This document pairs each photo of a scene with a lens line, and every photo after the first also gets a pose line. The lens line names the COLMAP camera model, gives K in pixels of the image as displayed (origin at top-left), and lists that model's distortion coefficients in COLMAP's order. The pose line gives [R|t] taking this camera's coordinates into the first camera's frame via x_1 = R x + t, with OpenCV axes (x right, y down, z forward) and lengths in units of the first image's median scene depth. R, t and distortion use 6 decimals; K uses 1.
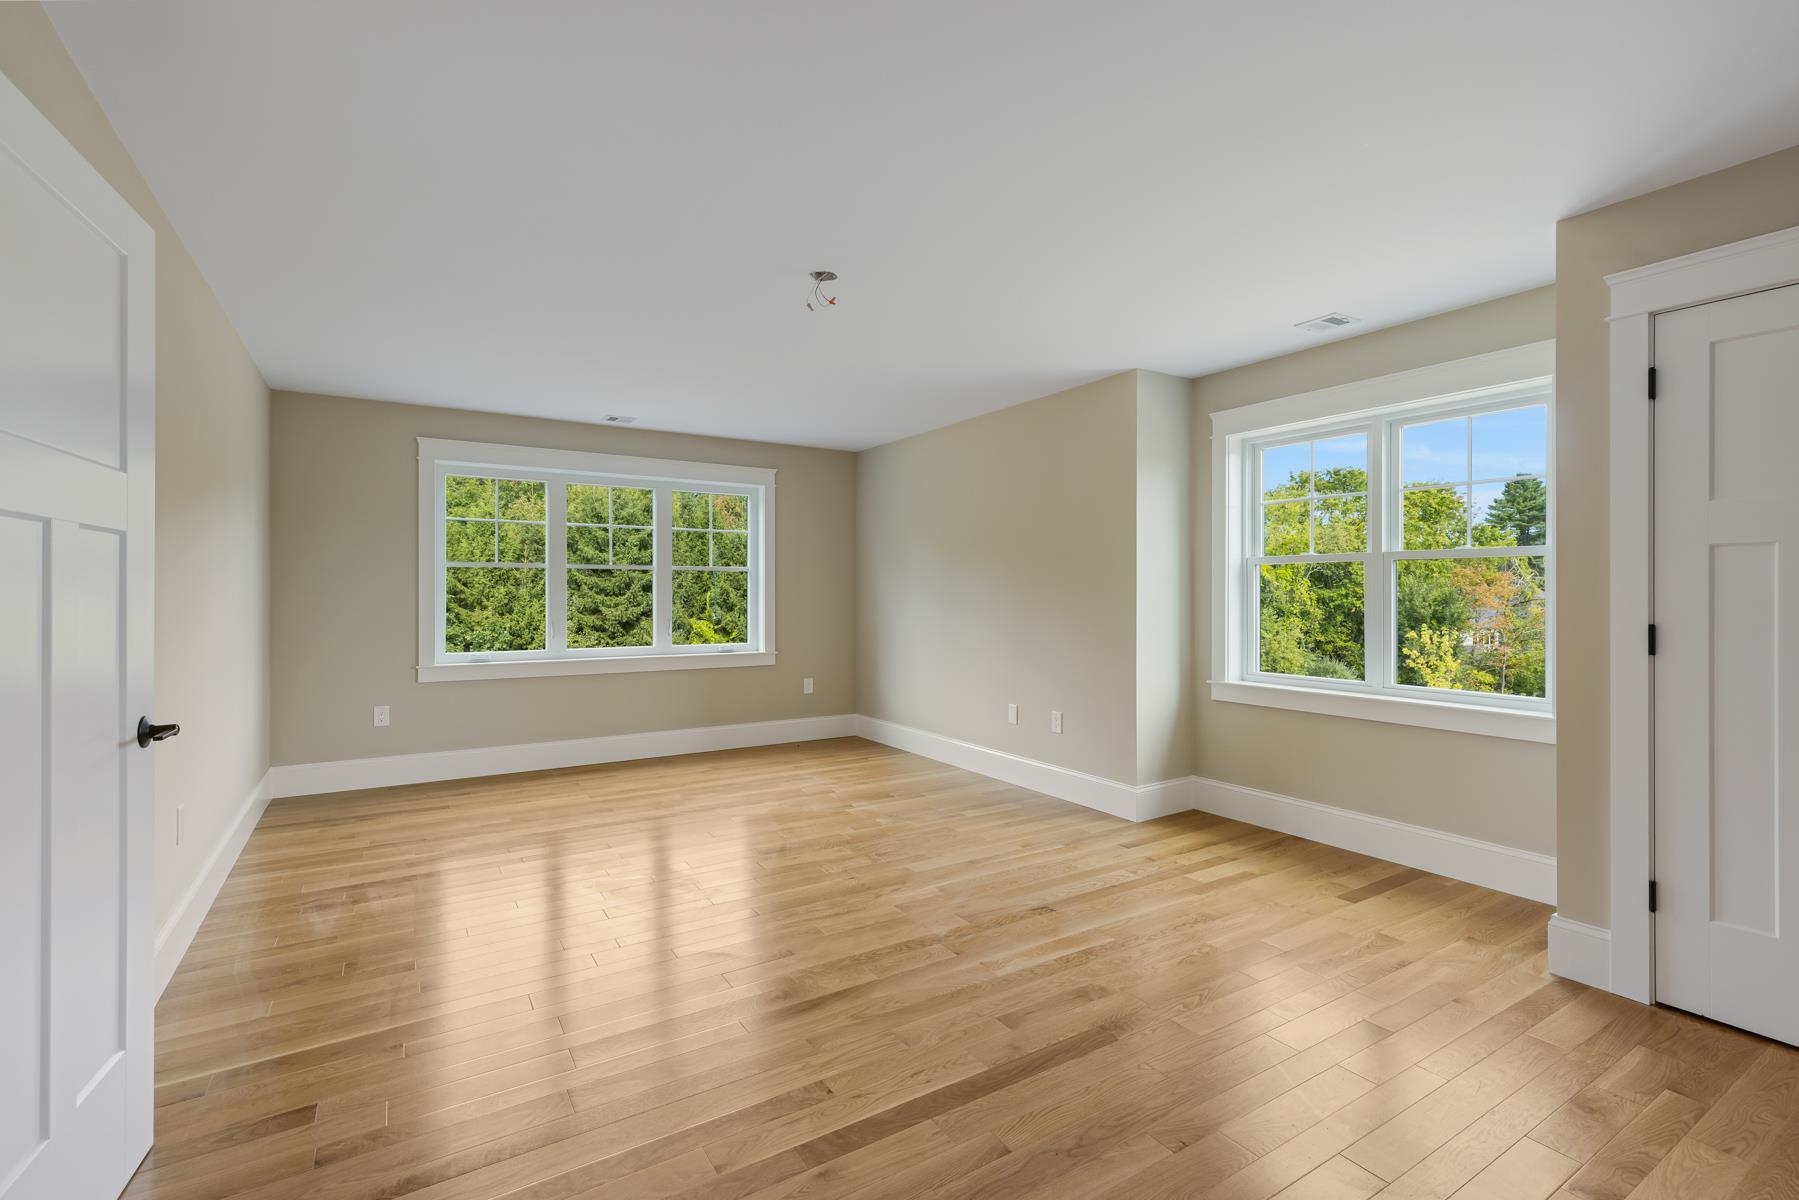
lens RADIAL K [[809.6, 0, 907.8], [0, 809.6, 595.8], [0, 0, 1]] dist [0.009145, -0.001381]
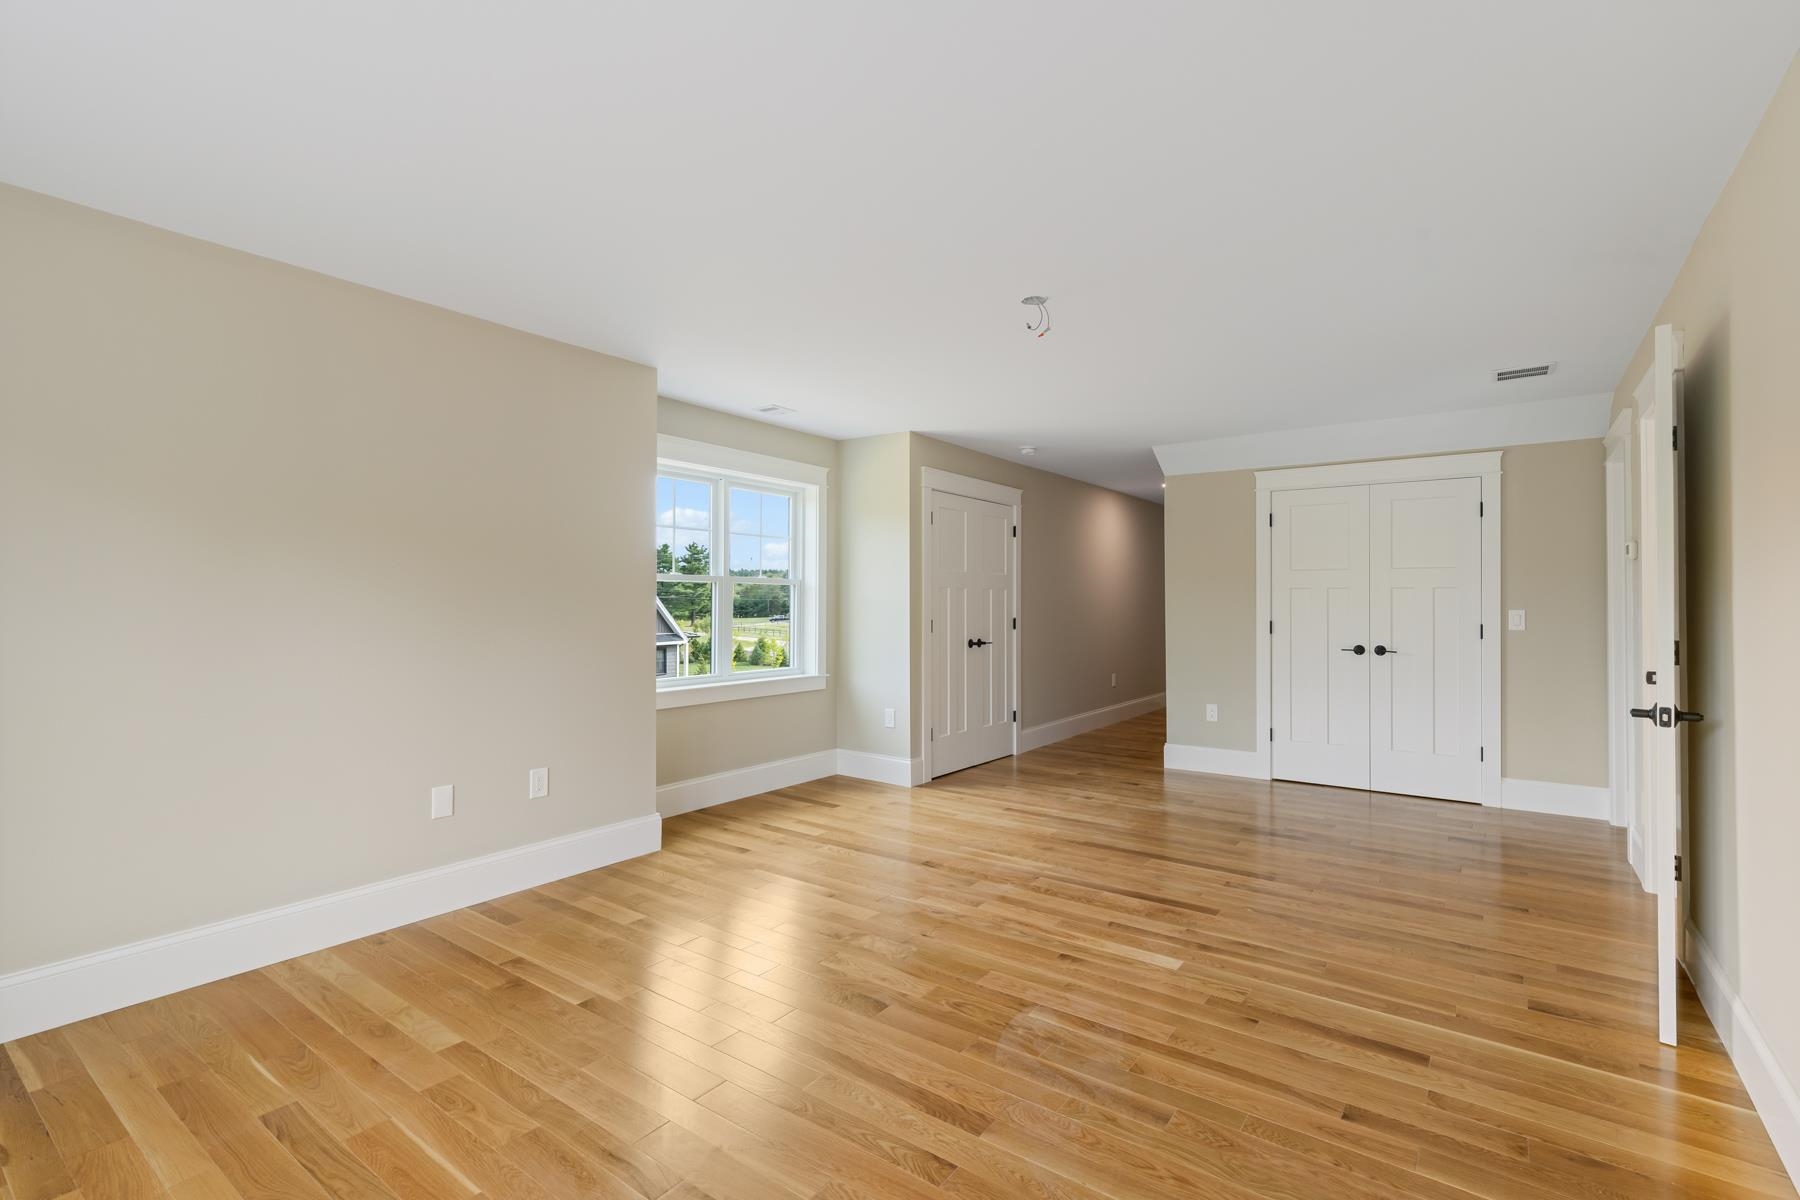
lens RADIAL K [[810.1, 0, 911.8], [0, 810.1, 598.1], [0, 0, 1]] dist [0.009145, -0.001381]
pose [[-0.364197, 0.006756, 0.931298, -0.812702], [0.002681, 0.999977, -0.006205, -0.008976], [-0.931318, 0.000237, -0.364206, 1.228067]]
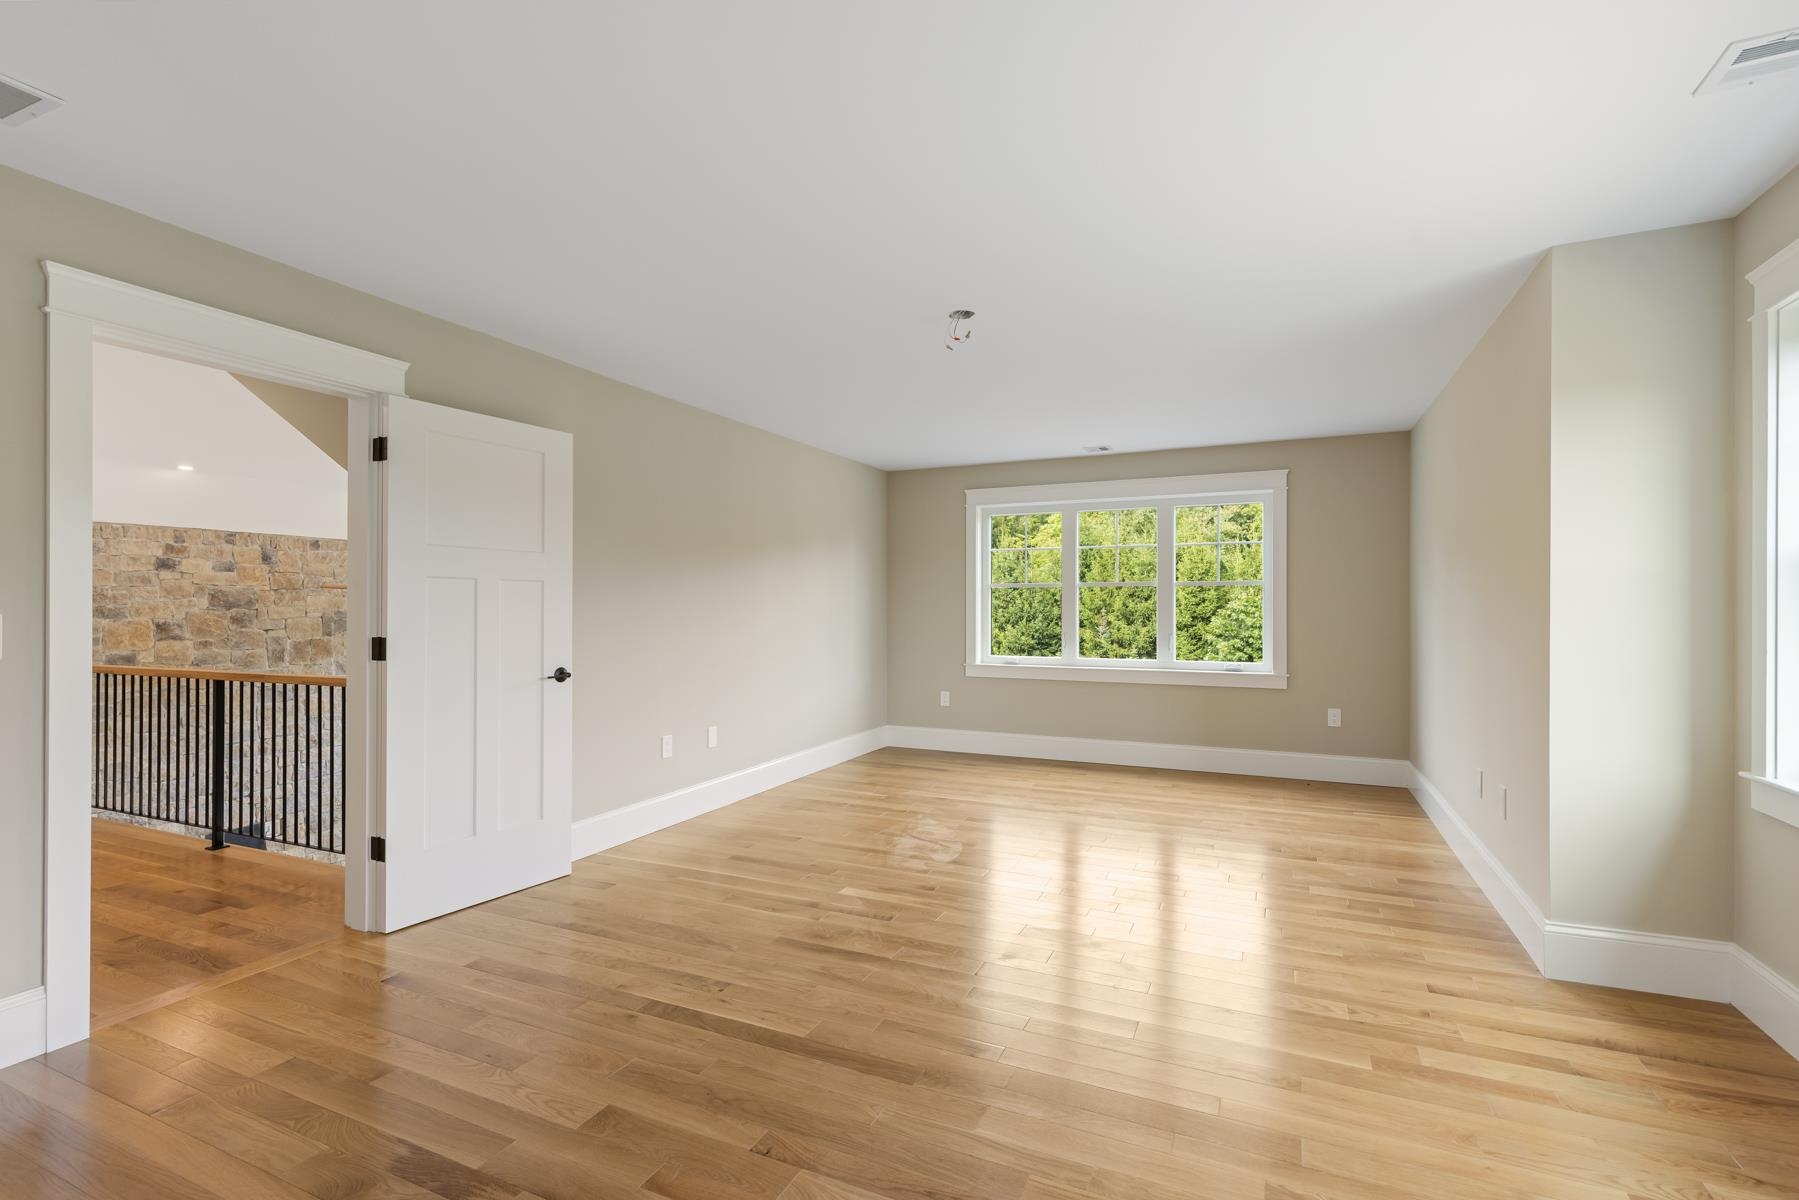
lens RADIAL K [[809.6, 0, 913.6], [0, 809.6, 619.4], [0, 0, 1]] dist [0.009145, -0.001381]
pose [[0.548073, 0.011832, -0.836347, 0.616143], [-0.001920, 0.999915, 0.012887, -0.003371], [0.836428, -0.005458, 0.548049, 0.288418]]
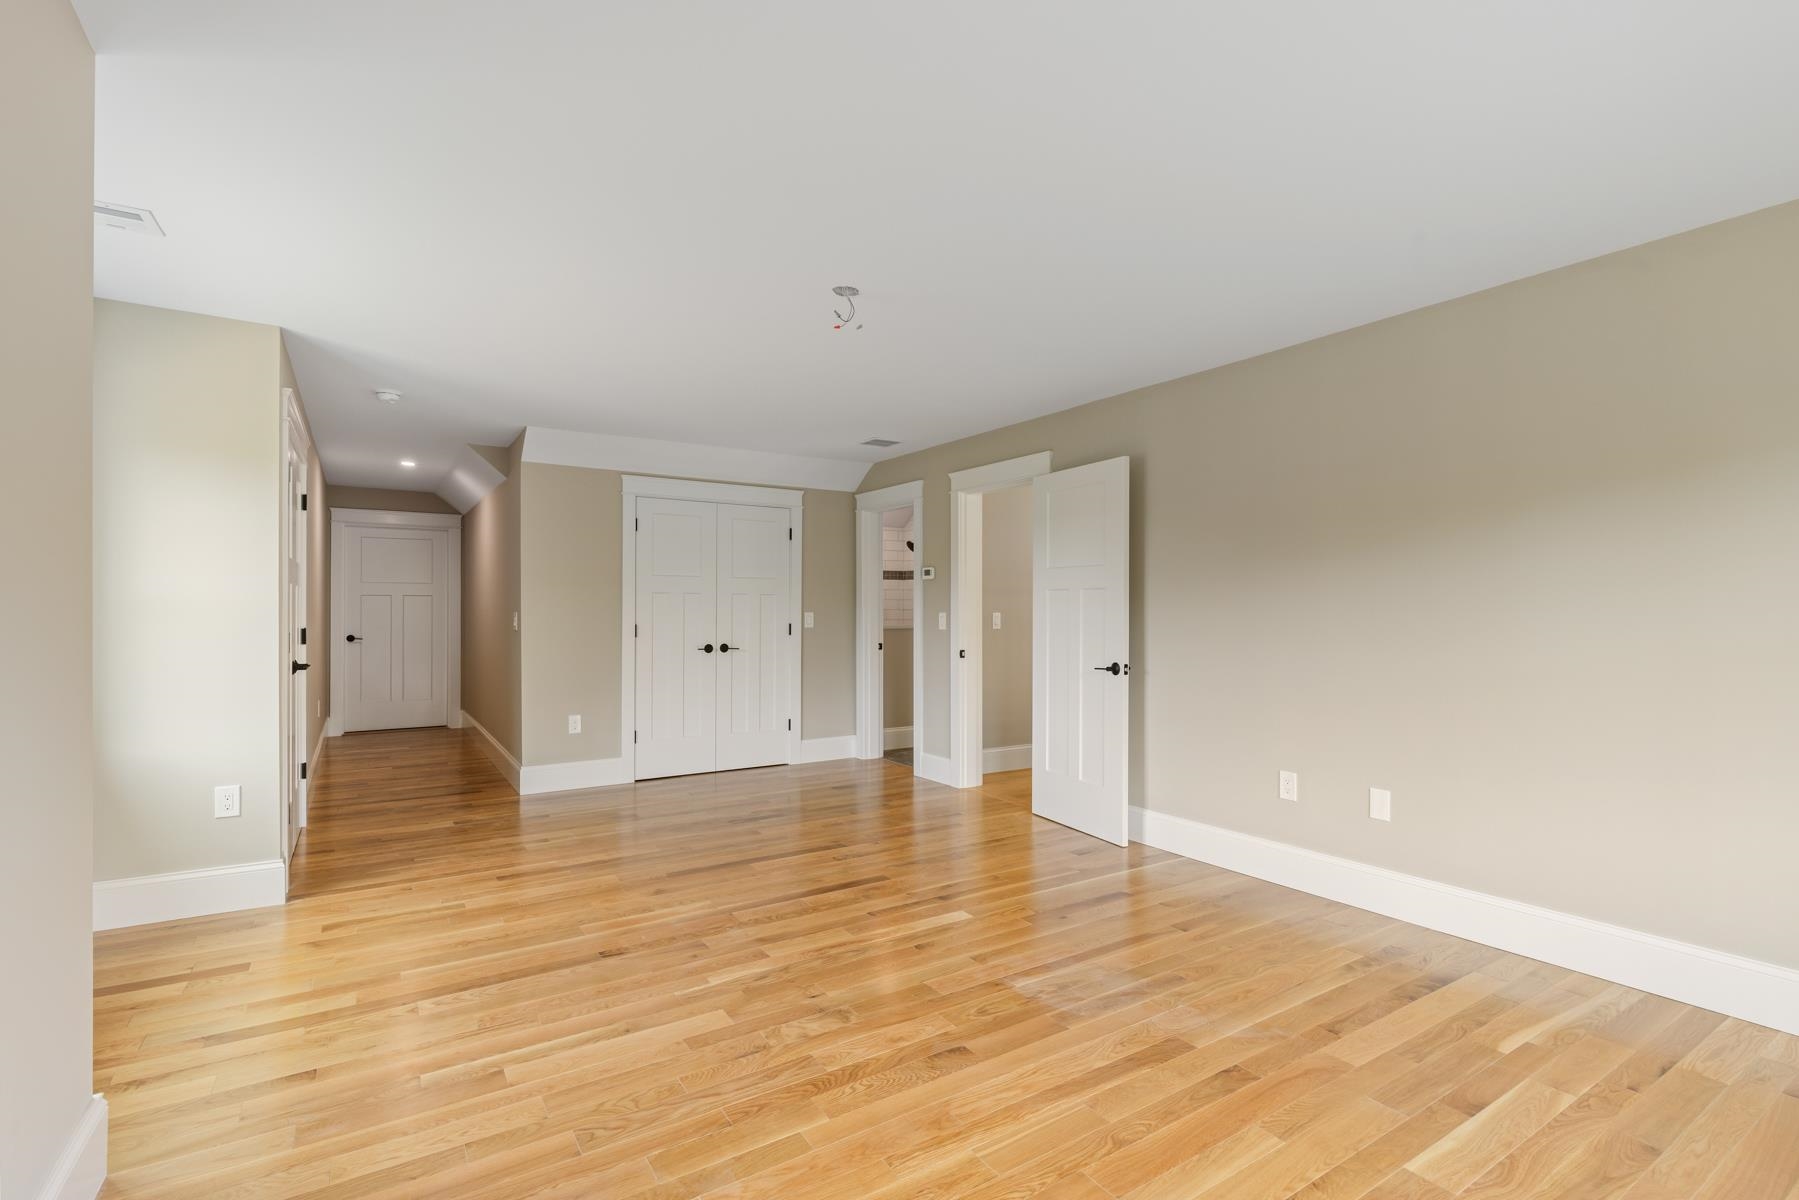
lens RADIAL K [[837.8, 0, 897.3], [0, 837.8, 597.5], [0, 0, 1]] dist [0.002548, 0.000053]
pose [[-1.000000, 0.000056, 0.000275, -0.134667], [0.000054, 0.999961, -0.008788, -0.010649], [-0.000276, -0.008788, -0.999961, 1.636316]]
